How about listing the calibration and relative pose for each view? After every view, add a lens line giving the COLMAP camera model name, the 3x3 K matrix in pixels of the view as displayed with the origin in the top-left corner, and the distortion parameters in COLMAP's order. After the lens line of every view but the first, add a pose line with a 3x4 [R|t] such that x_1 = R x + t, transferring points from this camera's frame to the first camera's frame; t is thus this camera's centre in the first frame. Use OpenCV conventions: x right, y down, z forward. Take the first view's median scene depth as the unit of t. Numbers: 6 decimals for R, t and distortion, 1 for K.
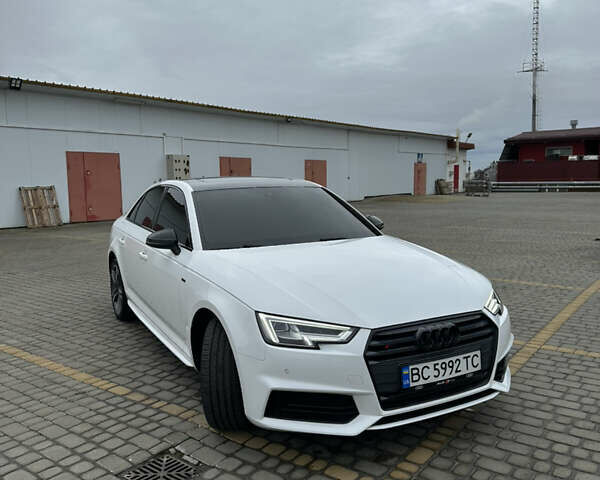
lens RADIAL K [[552.3, 0, 293.0], [0, 552.3, 243.4], [0, 0, 1]] dist [0.160813, -0.300609]
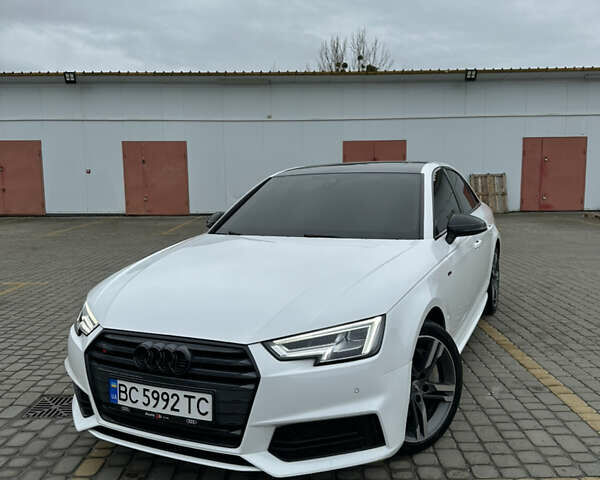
lens RADIAL K [[552.3, 0, 293.0], [0, 552.3, 243.4], [0, 0, 1]] dist [0.160813, -0.300609]
pose [[0.589551, 0.104411, -0.800954, 0.918667], [-0.086747, 0.994059, 0.065733, -0.062496], [0.803059, 0.030727, 0.595106, 0.612335]]
